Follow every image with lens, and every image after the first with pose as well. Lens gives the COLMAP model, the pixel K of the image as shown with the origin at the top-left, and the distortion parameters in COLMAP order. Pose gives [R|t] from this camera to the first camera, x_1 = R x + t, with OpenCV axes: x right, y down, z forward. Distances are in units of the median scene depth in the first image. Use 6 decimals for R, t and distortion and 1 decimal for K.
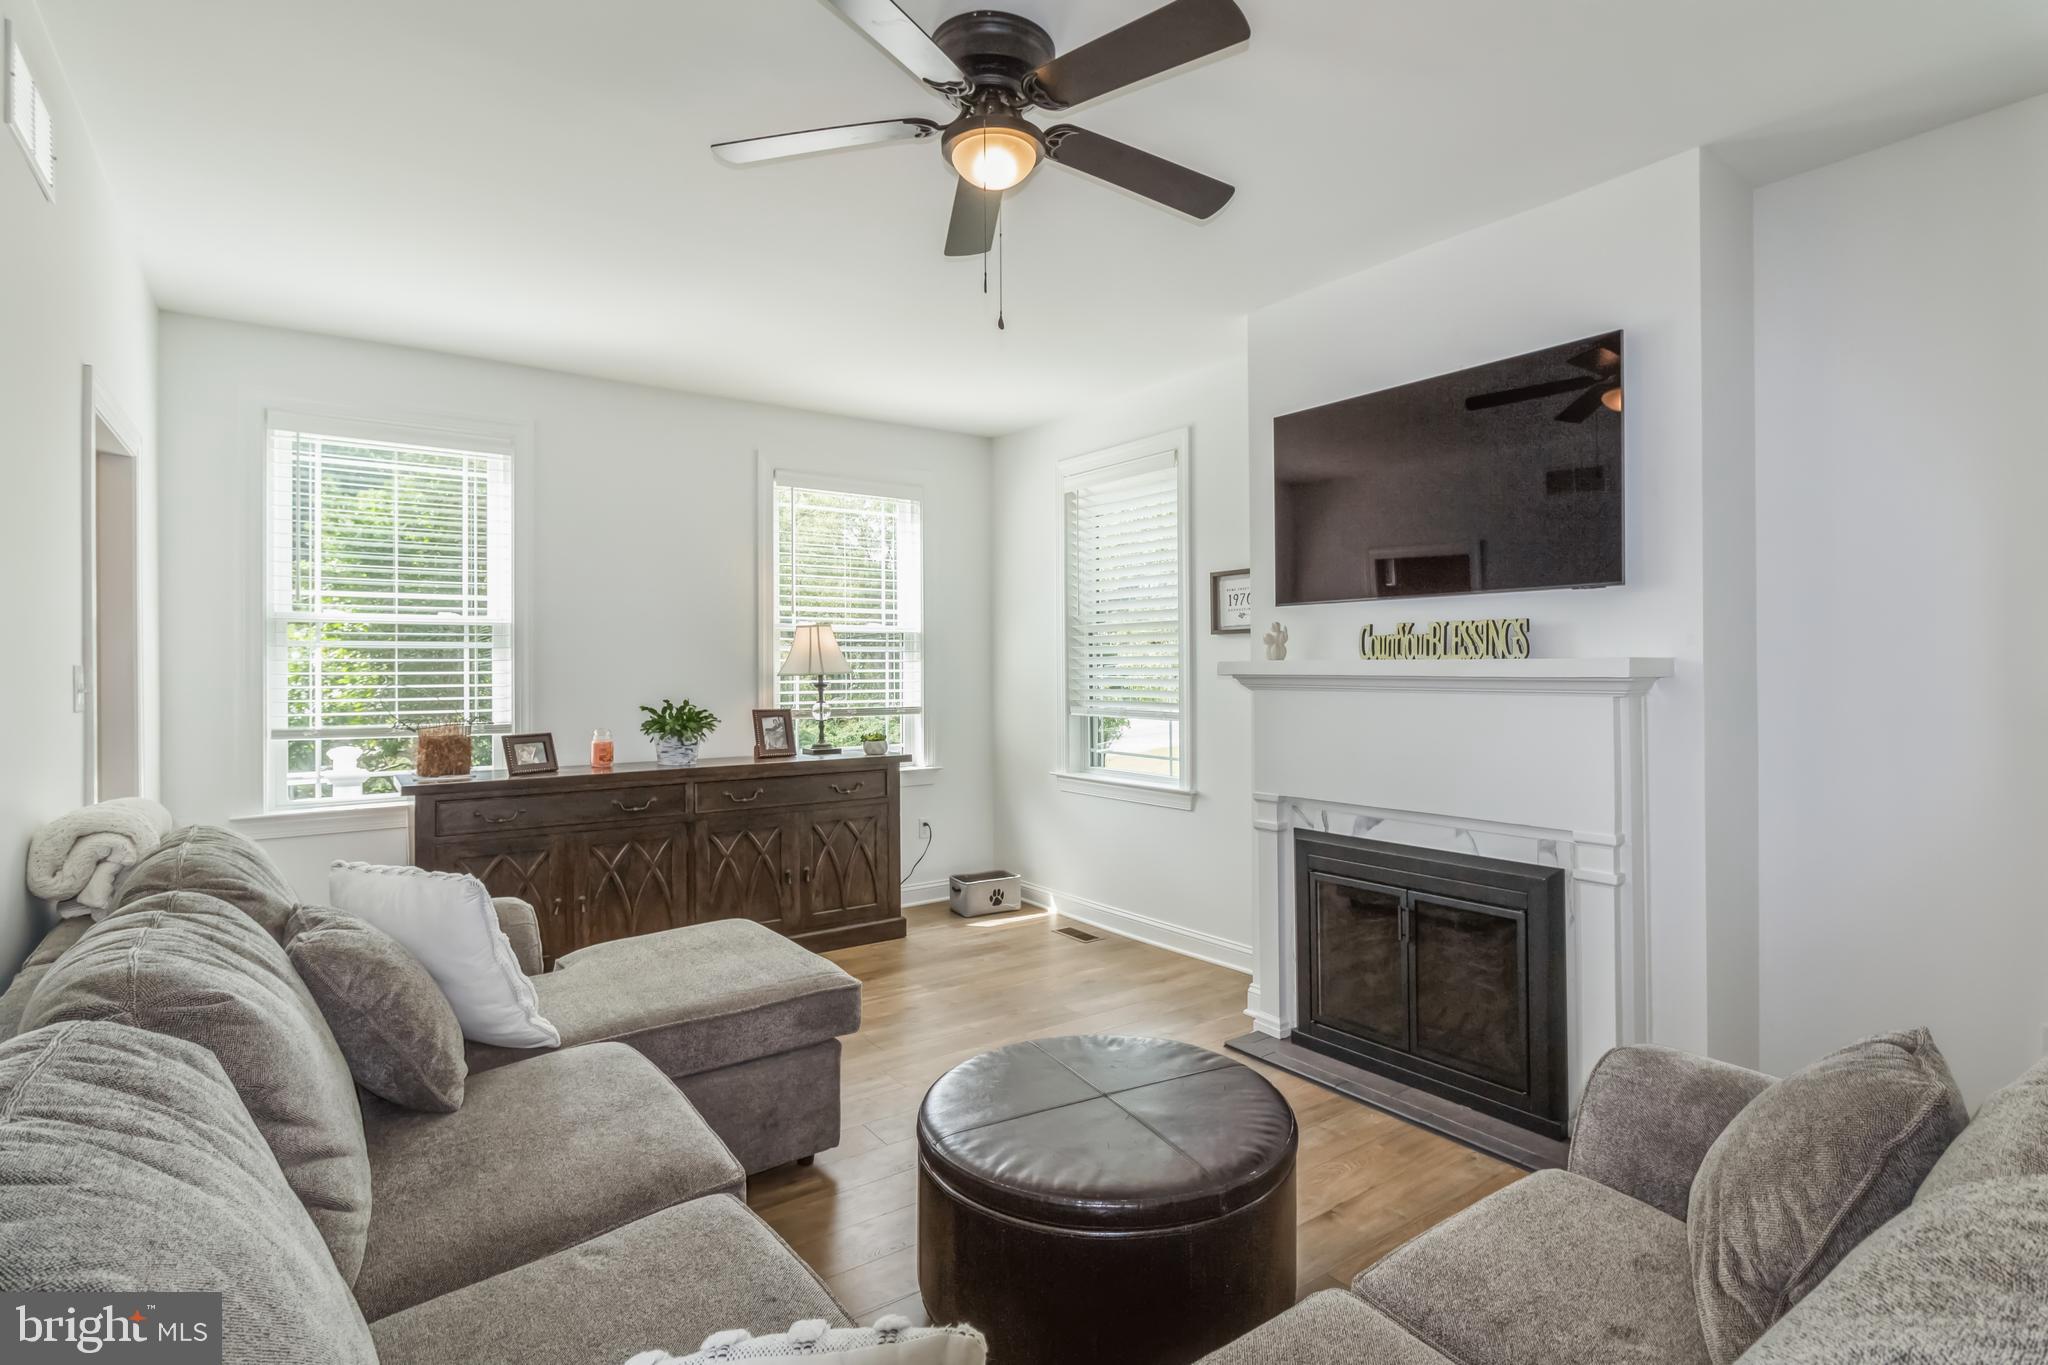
lens RADIAL K [[984.4, 0, 1030.3], [0, 984.4, 678.5], [0, 0, 1]] dist [-0.001940, 0.000094]
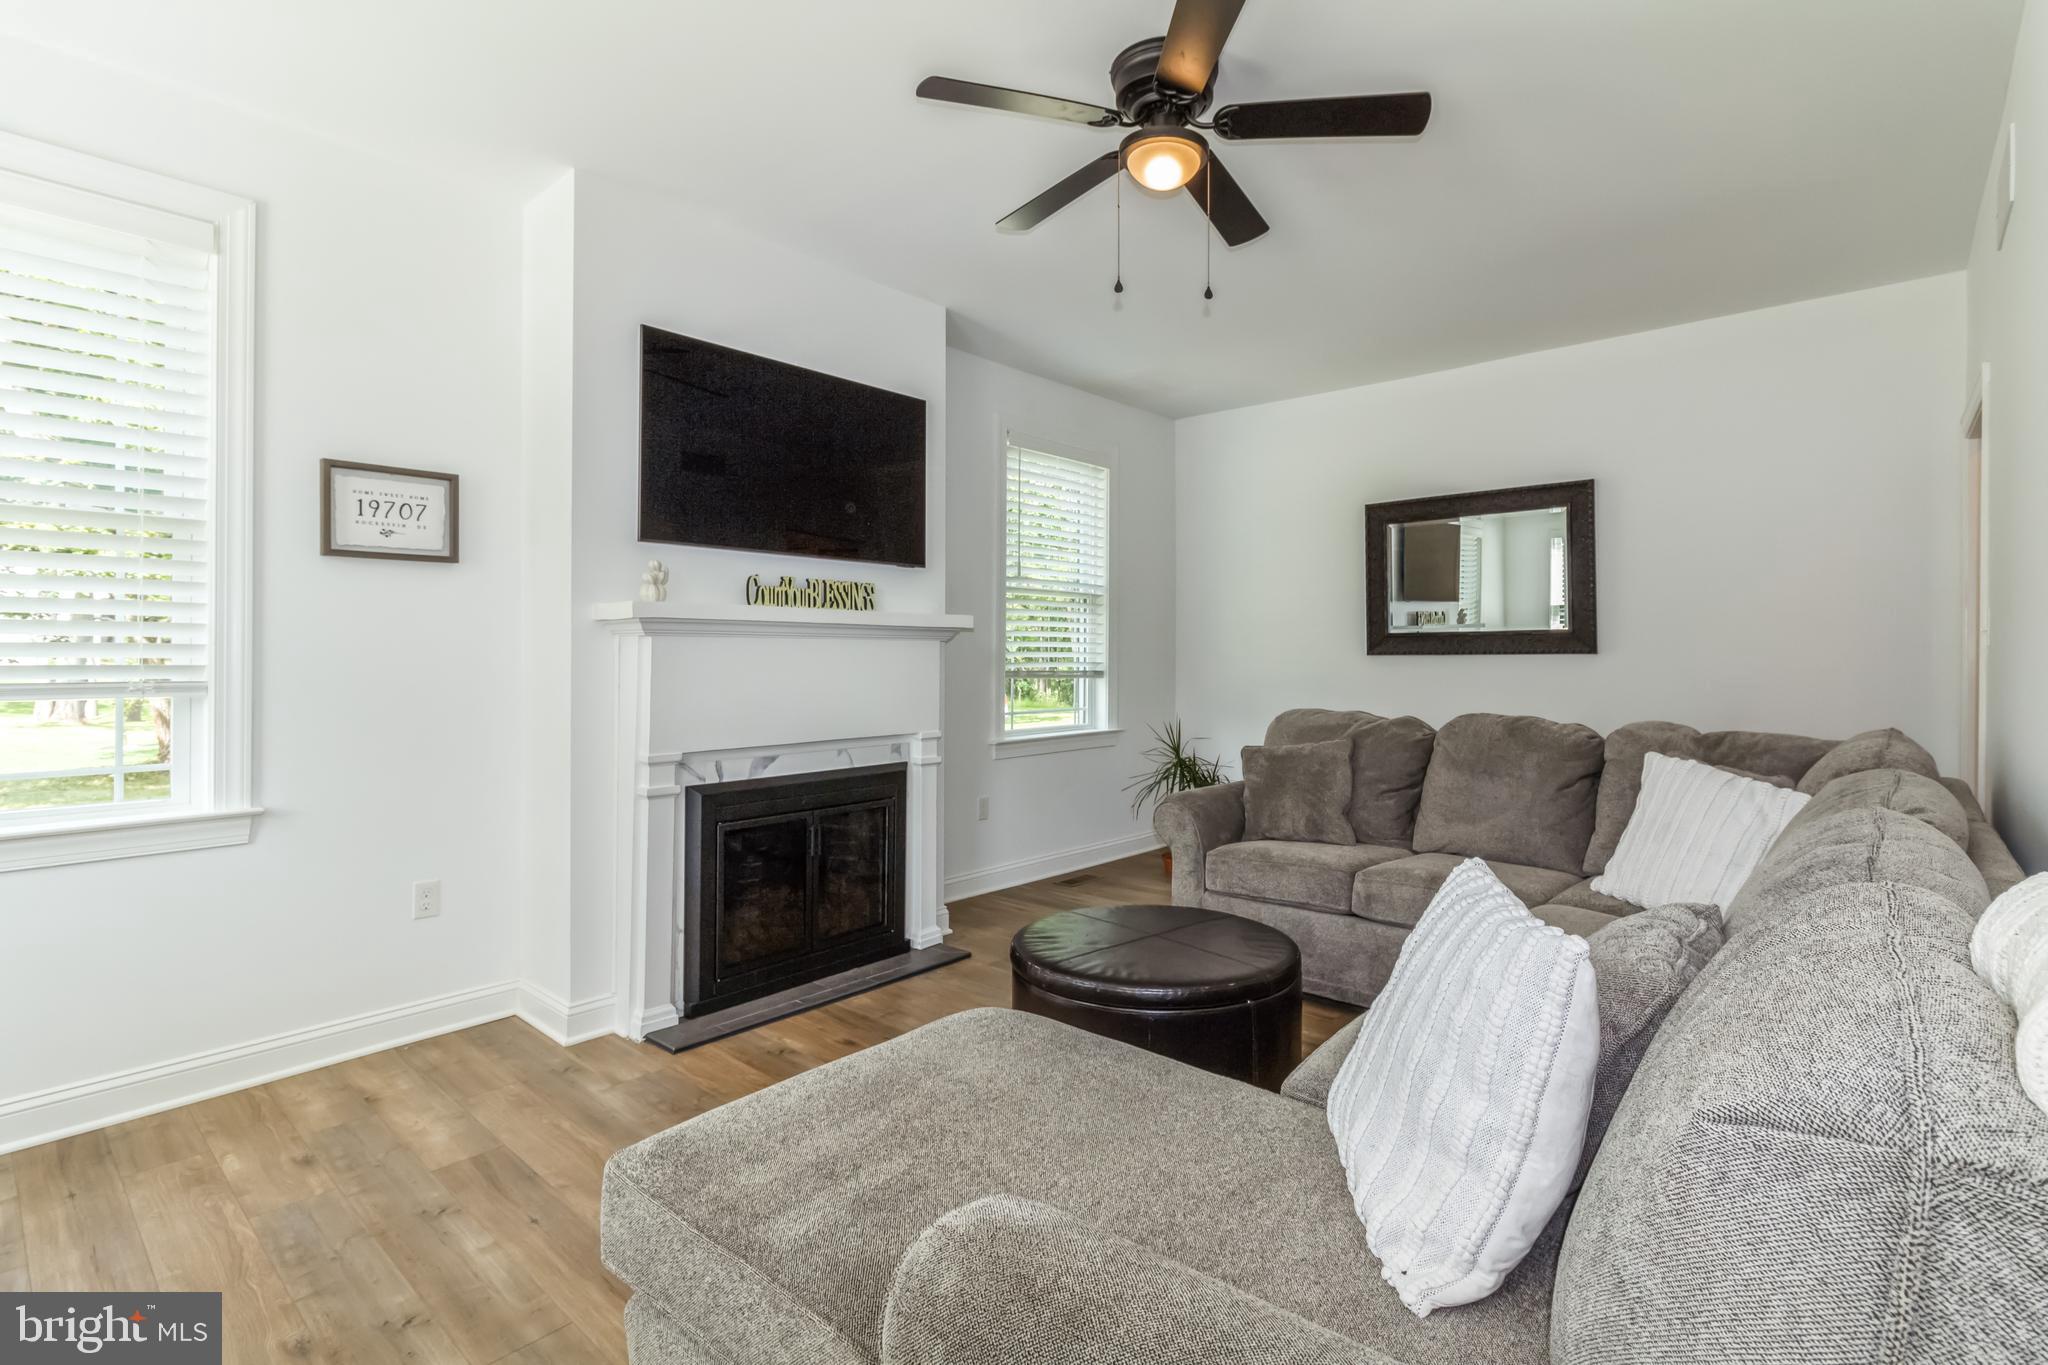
lens RADIAL K [[984.4, 0, 1023.8], [0, 984.4, 662.1], [0, 0, 1]] dist [-0.001940, 0.000094]
pose [[-0.209829, -0.005087, 0.977725, -0.752761], [0.008754, 0.999937, 0.007082, 0.034563], [-0.977699, 0.010045, -0.209771, 0.955875]]
